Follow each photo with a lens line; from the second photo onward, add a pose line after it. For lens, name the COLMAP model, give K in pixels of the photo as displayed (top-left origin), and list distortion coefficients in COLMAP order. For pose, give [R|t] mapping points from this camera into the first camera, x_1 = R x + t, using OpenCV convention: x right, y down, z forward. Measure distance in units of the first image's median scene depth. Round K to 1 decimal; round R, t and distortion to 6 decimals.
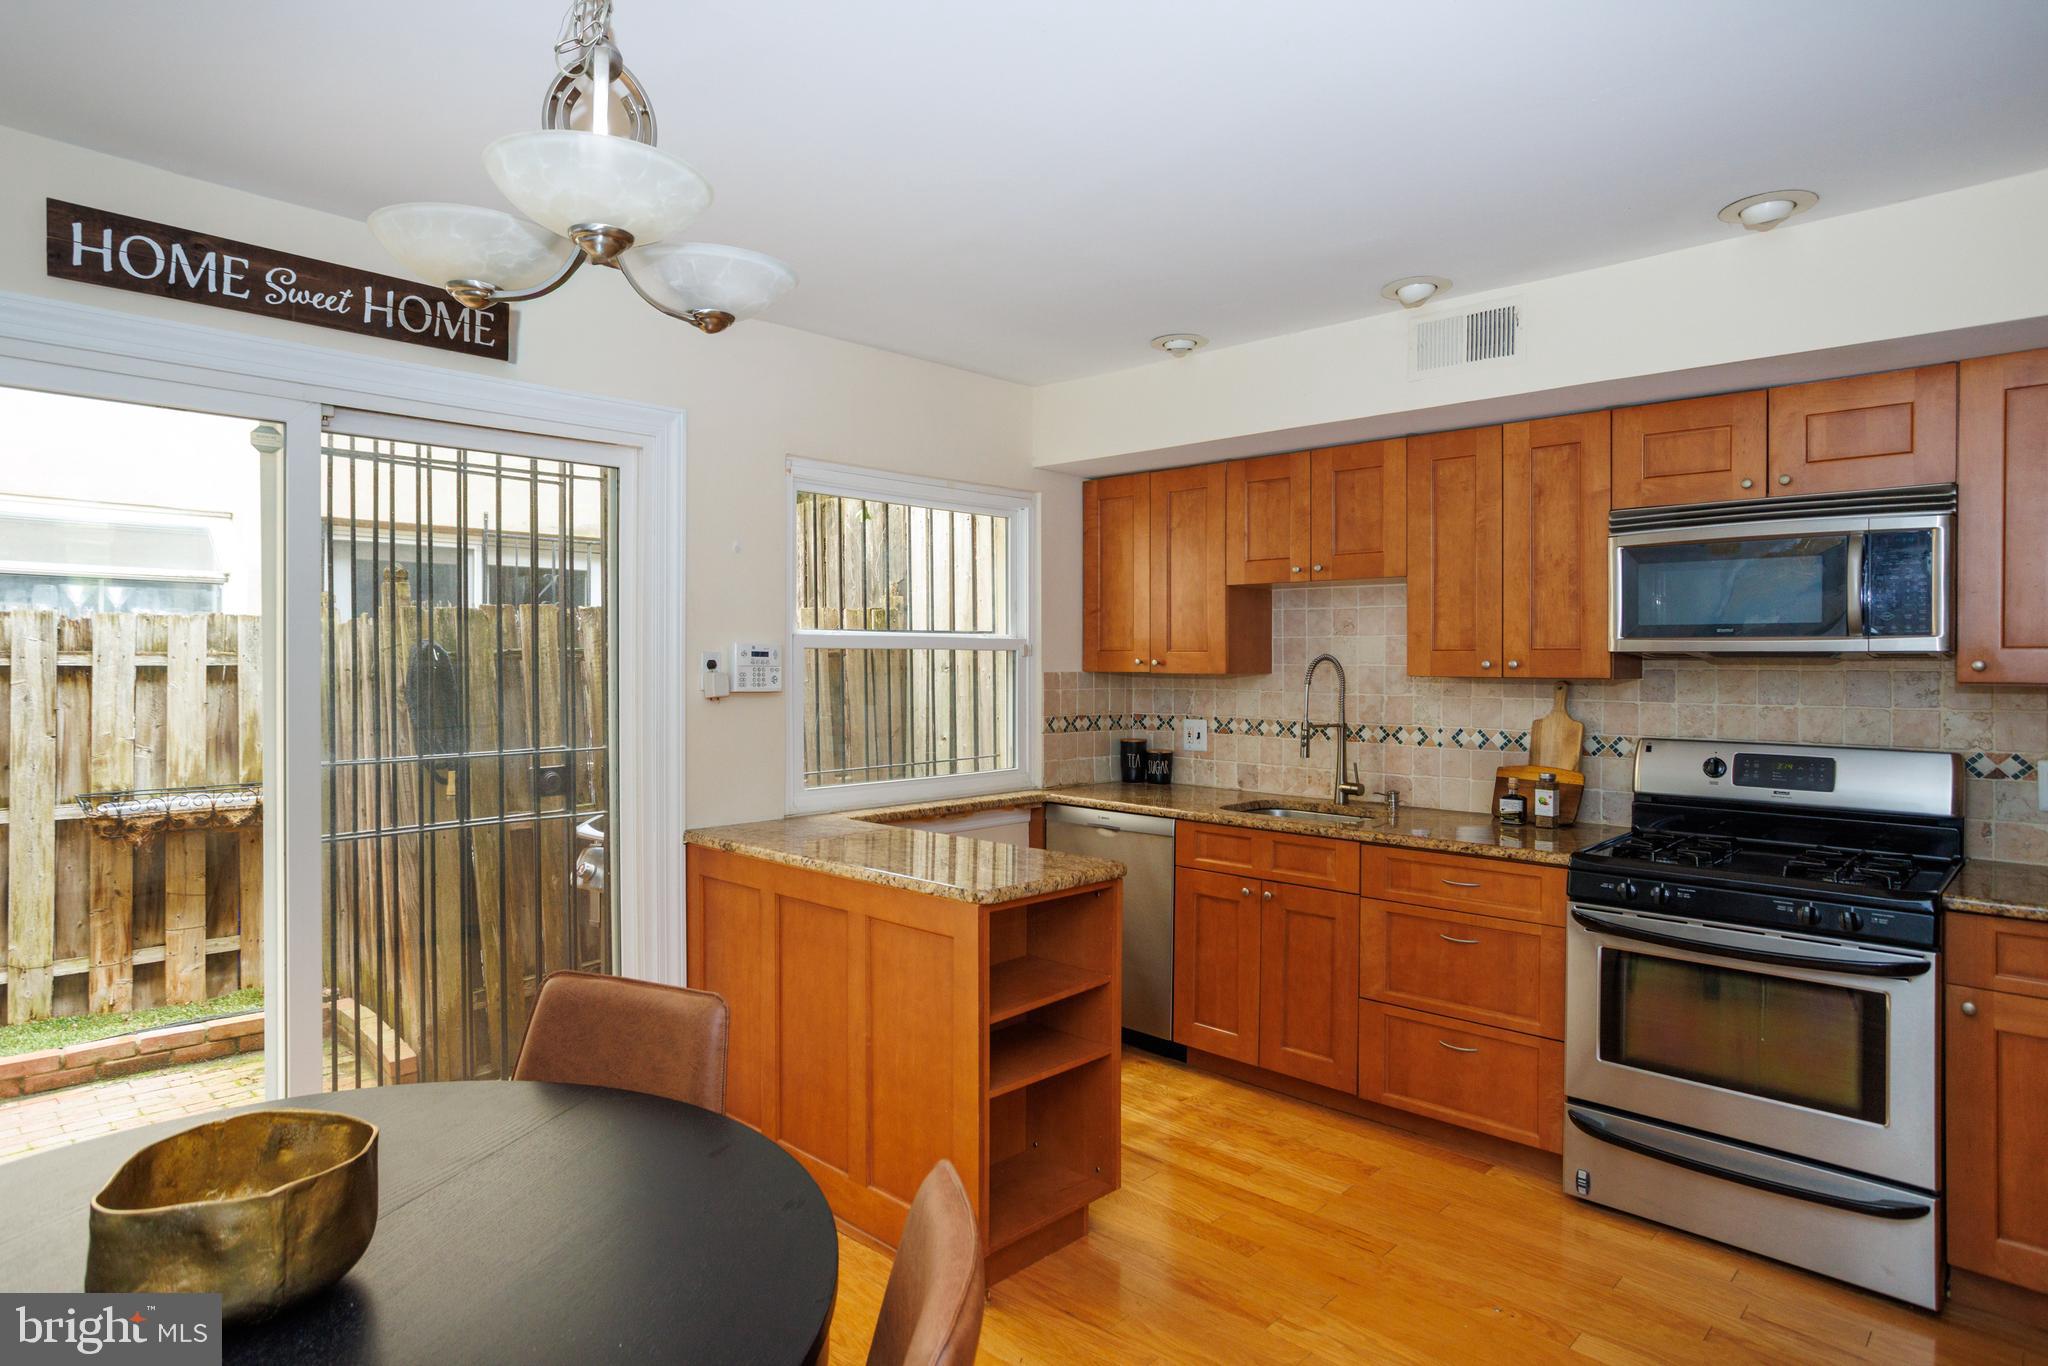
lens RADIAL K [[1143.6, 0, 1020.4], [0, 1143.6, 664.9], [0, 0, 1]] dist [-0.019395, 0.005304]
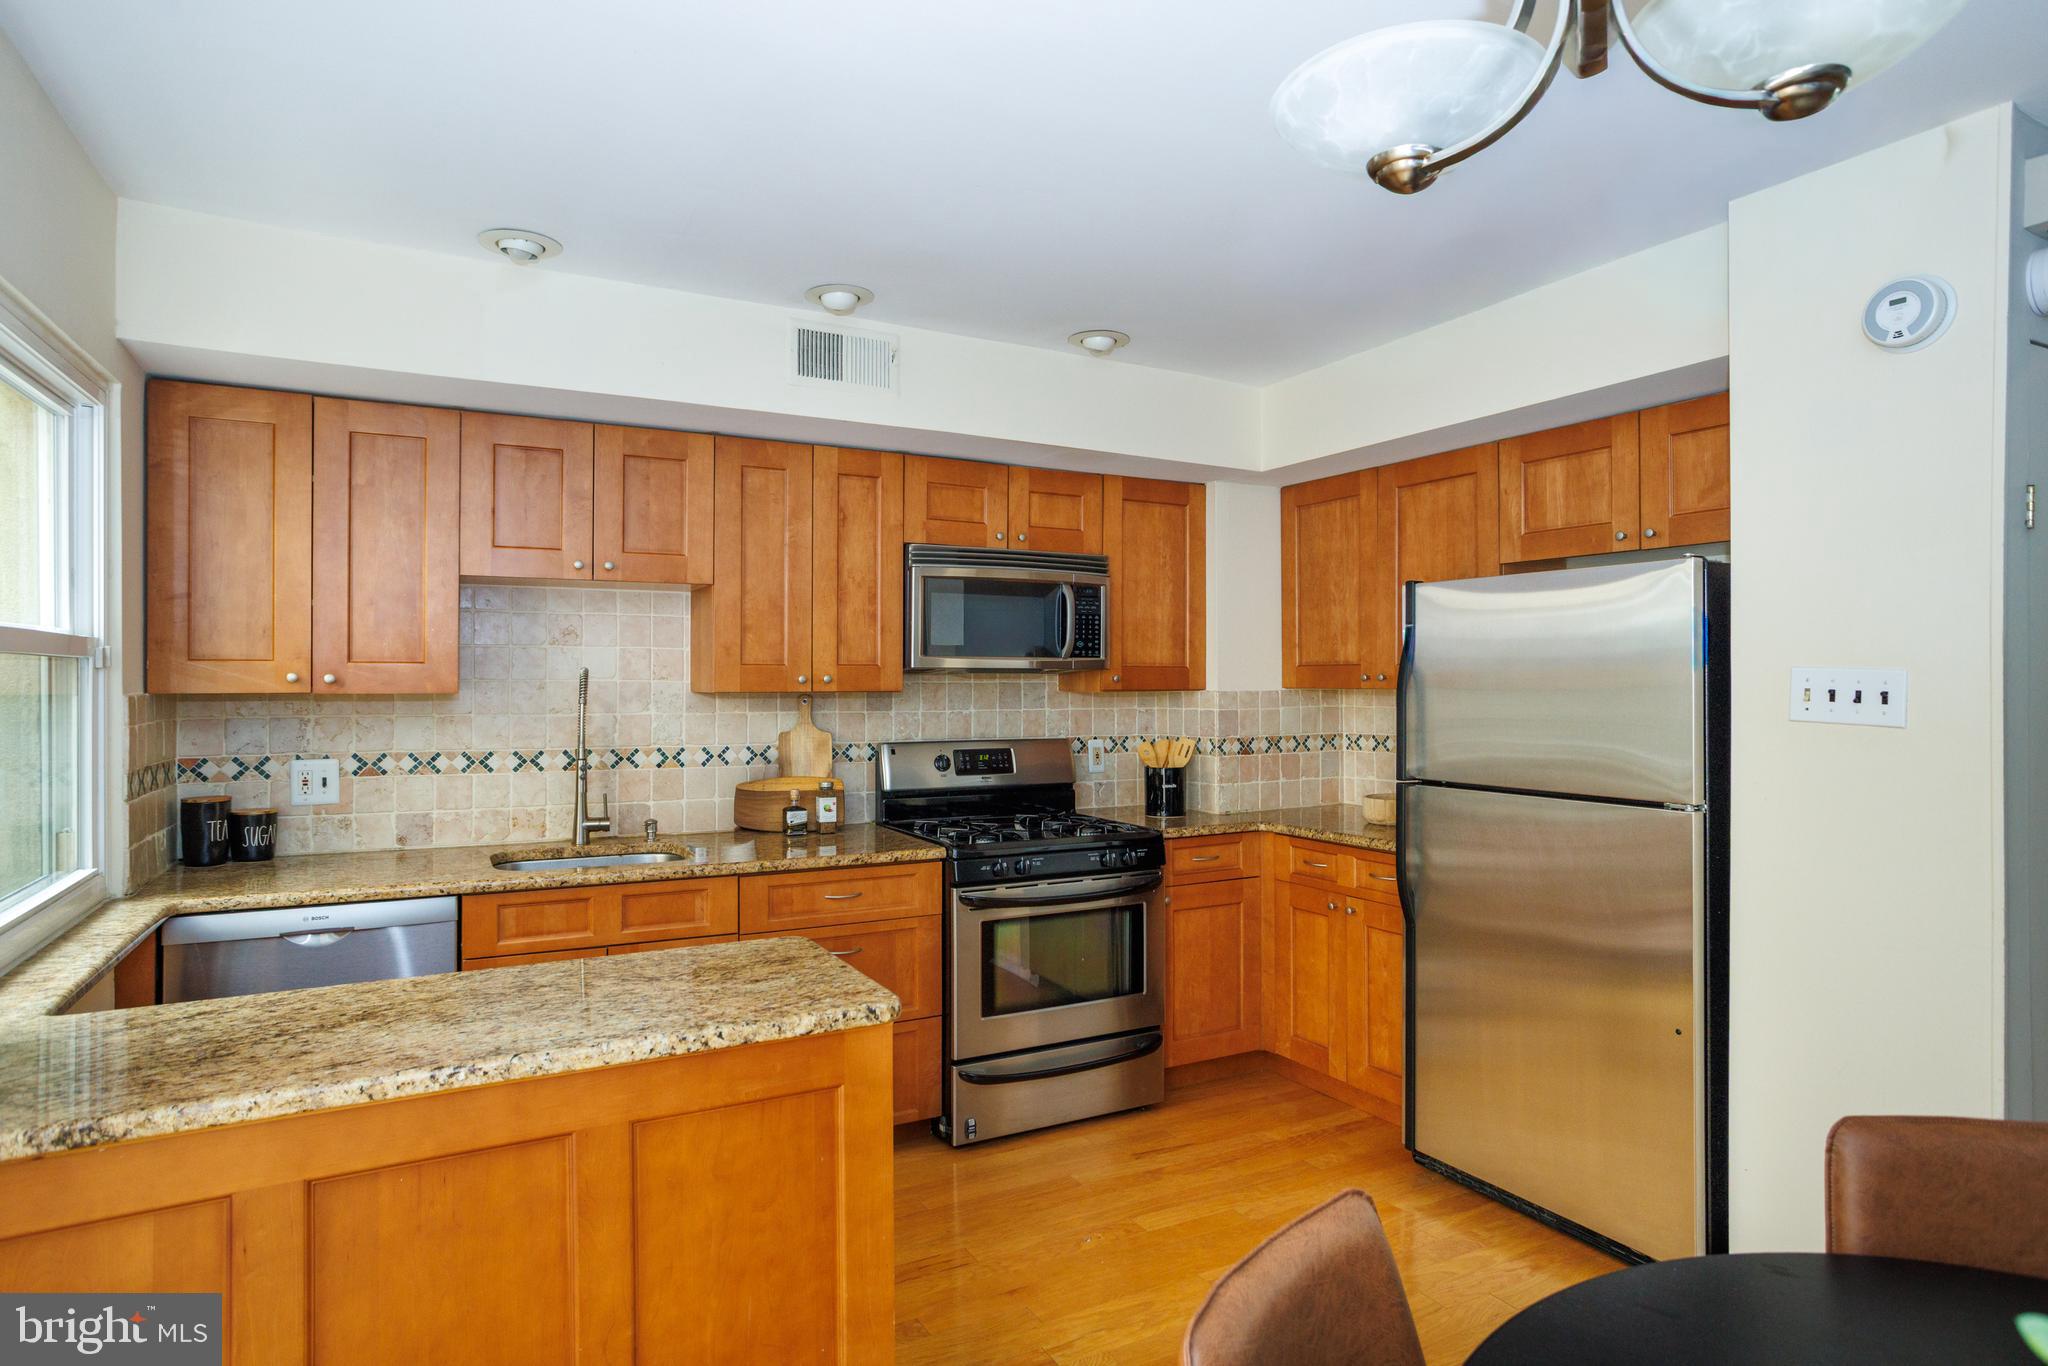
lens RADIAL K [[1143.6, 0, 1019.8], [0, 1143.6, 681.3], [0, 0, 1]] dist [-0.019395, 0.005304]
pose [[0.304939, -0.008436, 0.952334, -0.470097], [0.000374, 0.999962, 0.008738, -0.007126], [-0.952372, -0.002309, 0.304931, 0.479545]]
